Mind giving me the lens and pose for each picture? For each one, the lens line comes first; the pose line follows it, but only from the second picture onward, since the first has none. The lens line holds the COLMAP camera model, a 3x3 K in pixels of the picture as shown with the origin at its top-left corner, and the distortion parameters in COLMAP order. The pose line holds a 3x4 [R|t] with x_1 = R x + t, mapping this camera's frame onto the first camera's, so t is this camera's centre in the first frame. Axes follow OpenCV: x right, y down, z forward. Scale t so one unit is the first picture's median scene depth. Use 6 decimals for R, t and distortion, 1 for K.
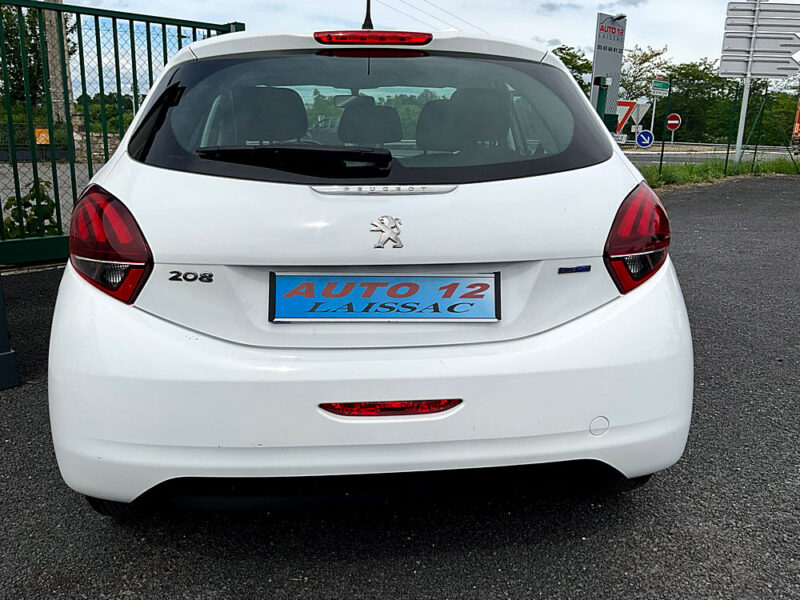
lens RADIAL K [[655.7, 0, 403.2], [0, 655.7, 297.7], [0, 0, 1]] dist [0.070310, -0.117801]
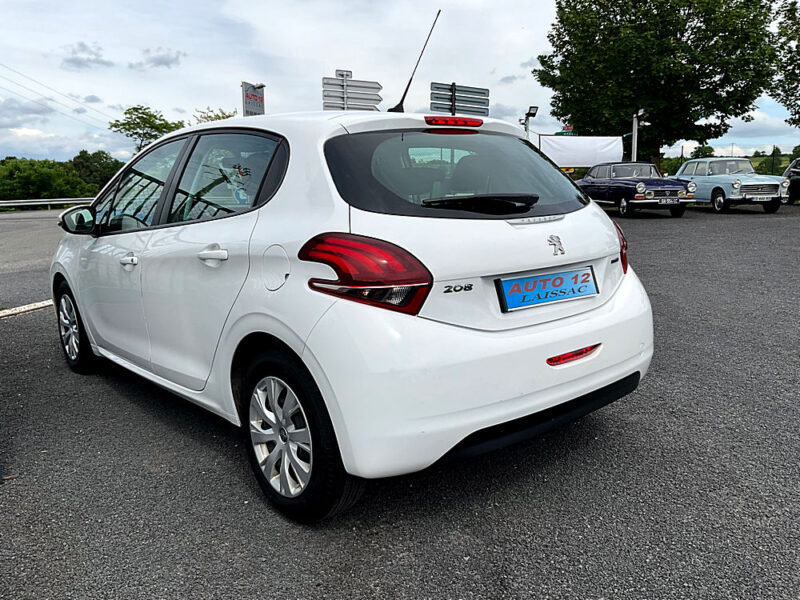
lens RADIAL K [[655.7, 0, 403.2], [0, 655.7, 297.7], [0, 0, 1]] dist [0.070310, -0.117801]
pose [[0.818295, -0.123912, 0.561284, -1.181376], [0.169686, 0.985044, -0.029923, 0.009772], [-0.549181, 0.119728, 0.827082, -0.092094]]
